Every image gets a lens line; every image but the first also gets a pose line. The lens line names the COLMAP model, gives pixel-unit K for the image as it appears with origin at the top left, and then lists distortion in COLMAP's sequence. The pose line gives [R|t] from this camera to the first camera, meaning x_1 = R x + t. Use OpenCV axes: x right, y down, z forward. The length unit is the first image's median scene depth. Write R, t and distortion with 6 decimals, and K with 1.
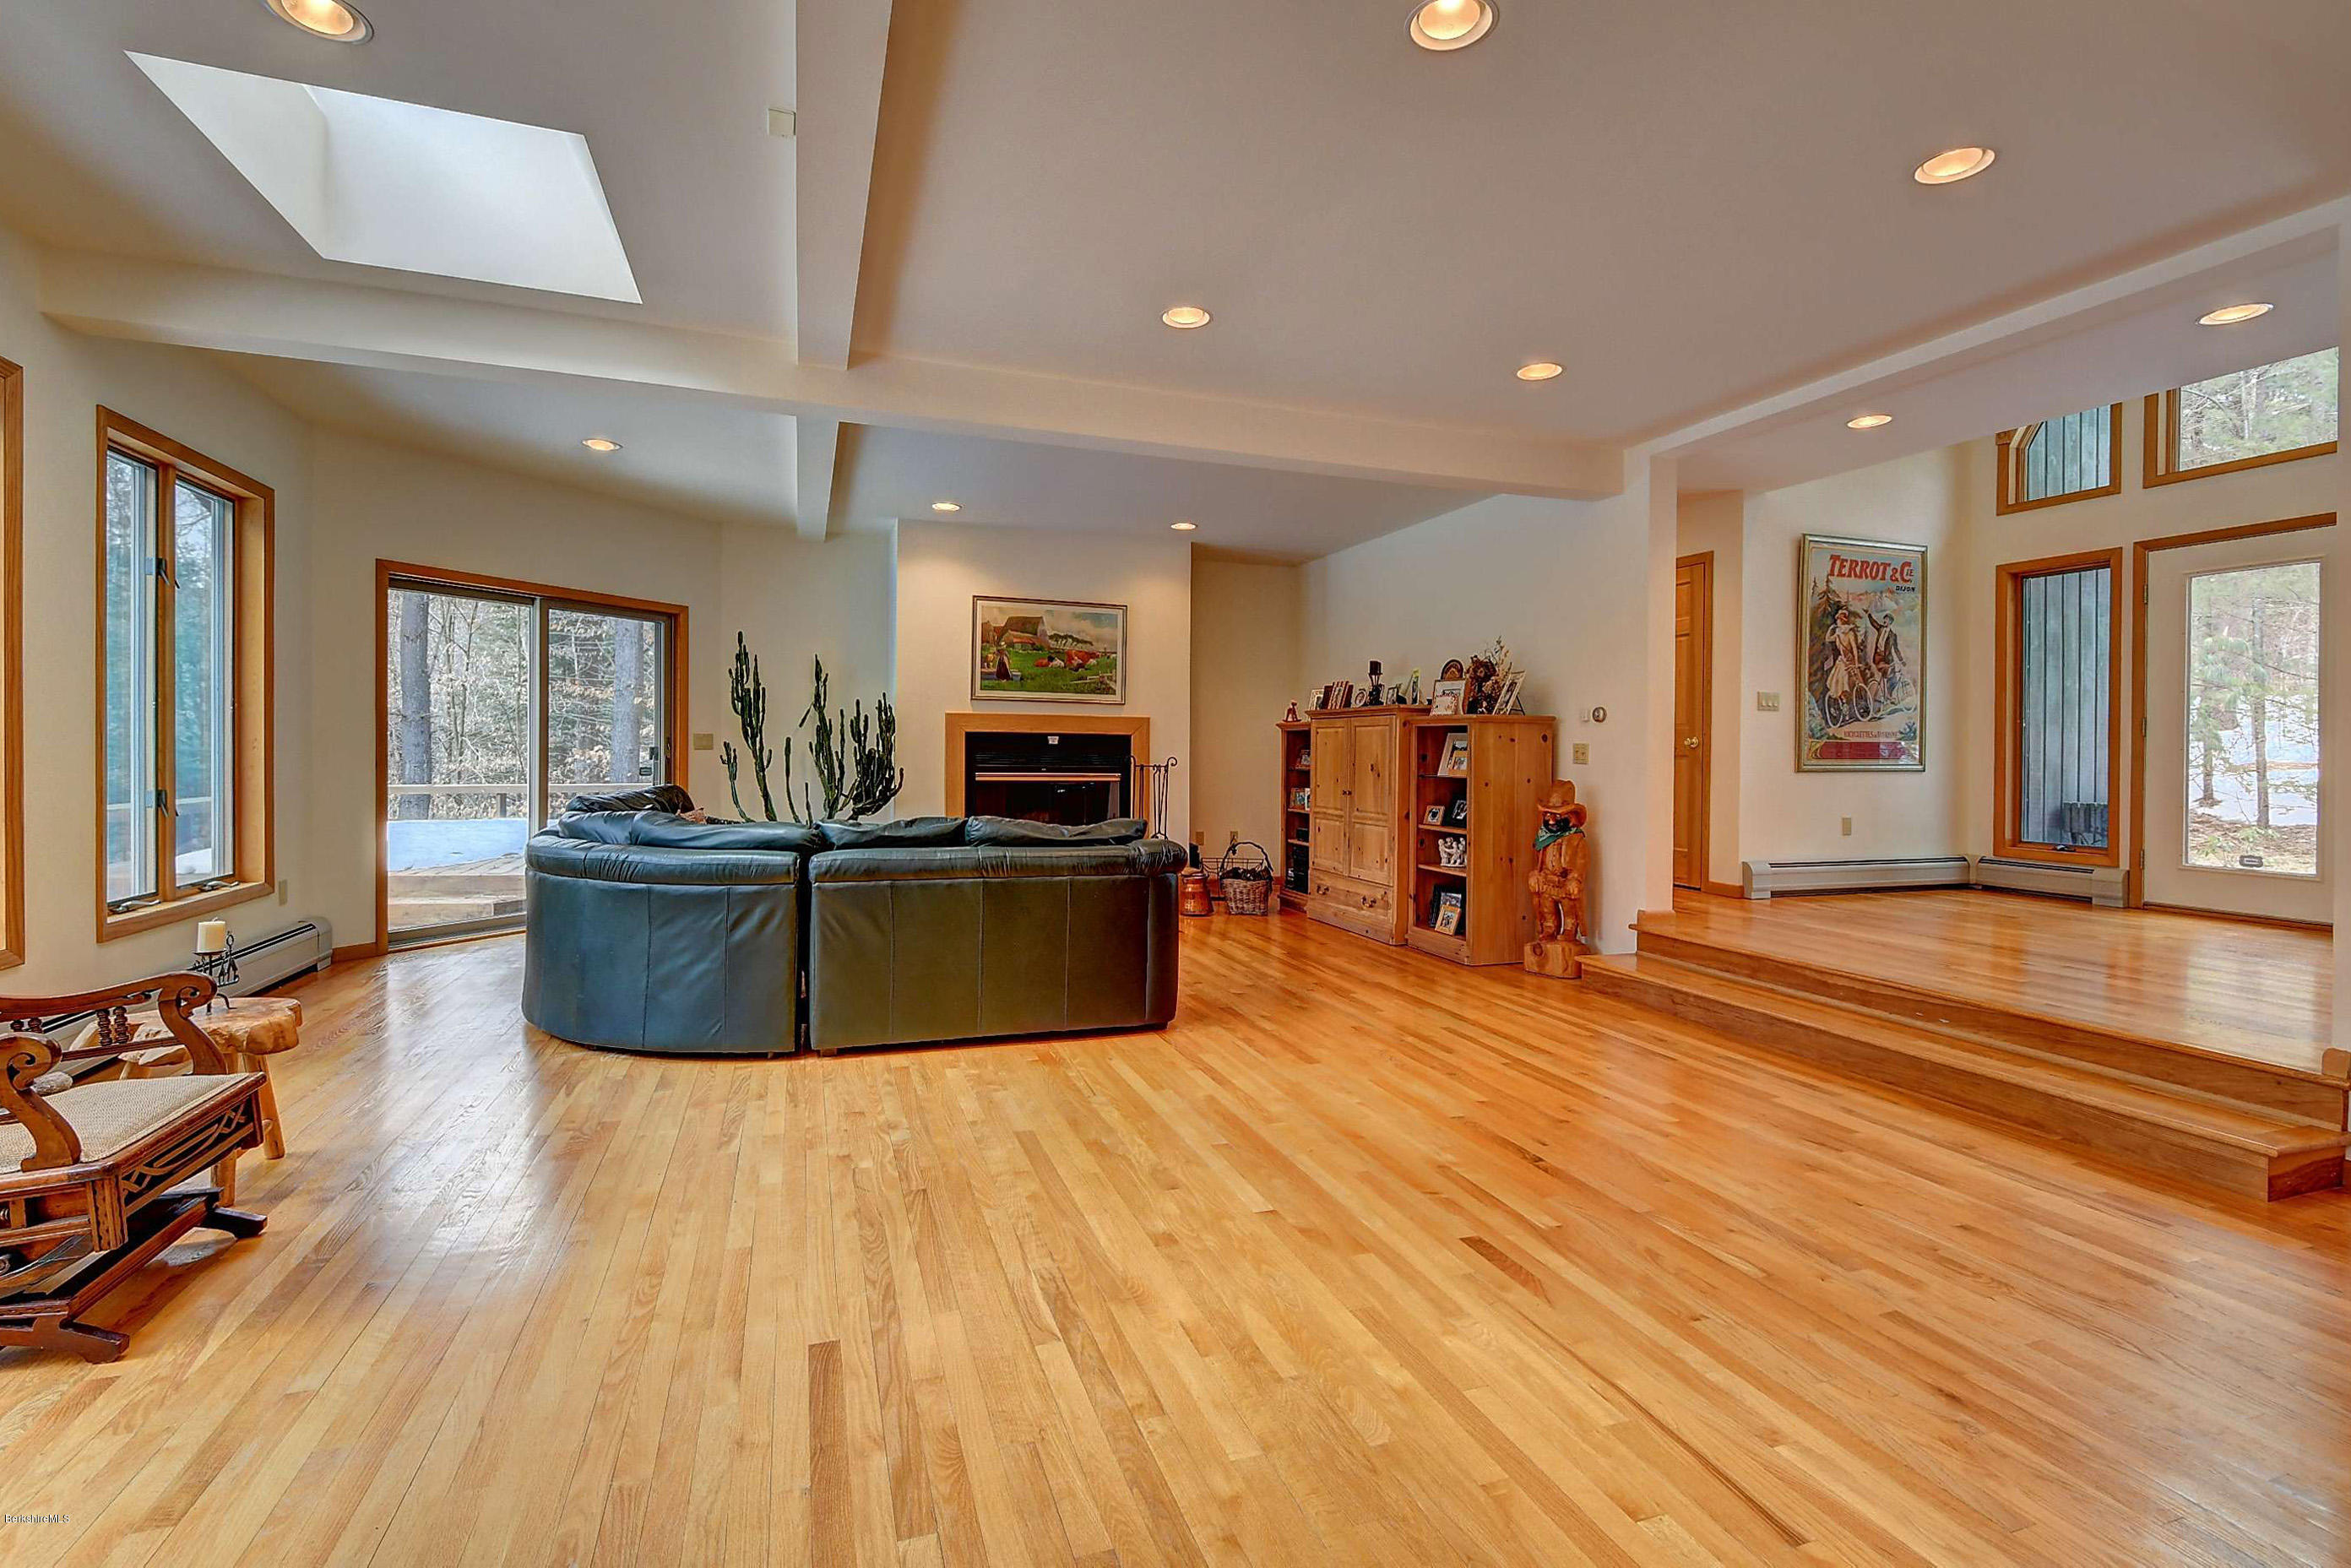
lens RADIAL K [[1028.3, 0, 1156.3], [0, 1028.3, 752.0], [0, 0, 1]] dist [0.008233, -0.003793]
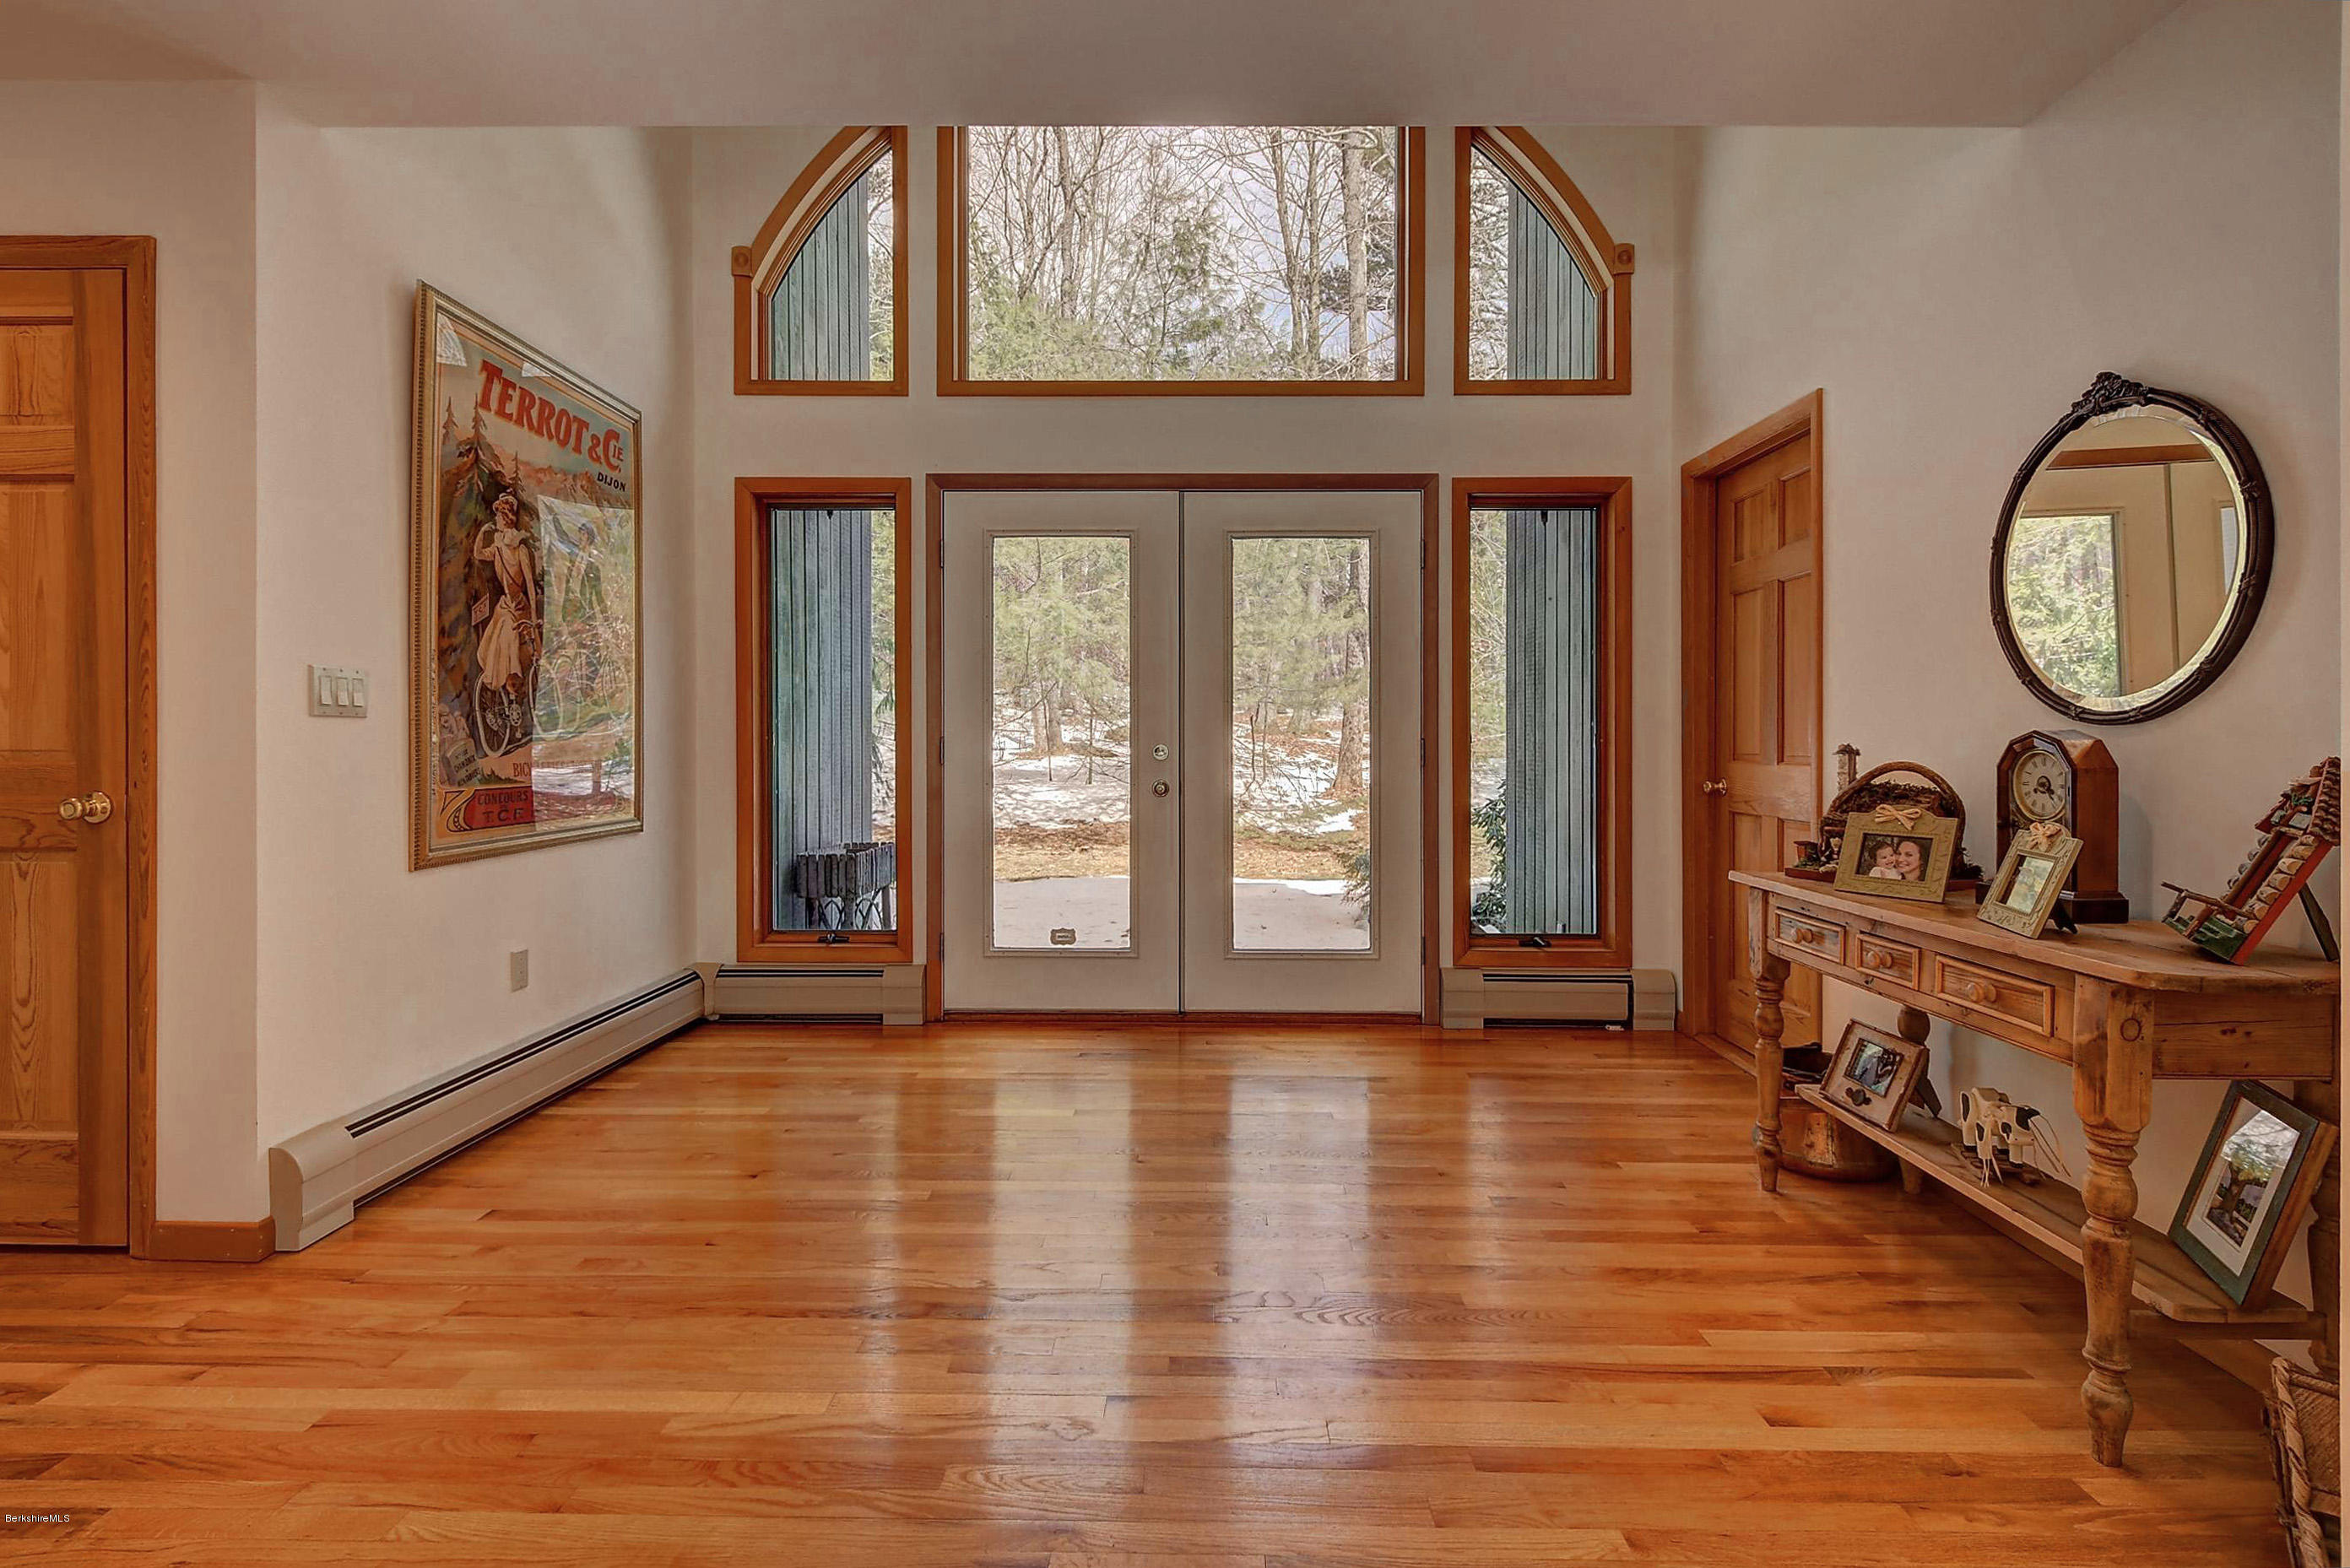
lens RADIAL K [[1027.8, 0, 1138.2], [0, 1027.8, 747.9], [0, 0, 1]] dist [0.008233, -0.003793]
pose [[0.328606, -0.016263, 0.944327, 0.334545], [0.005901, 0.999868, 0.015166, -0.032982], [-0.944449, 0.000589, 0.328659, 0.601021]]
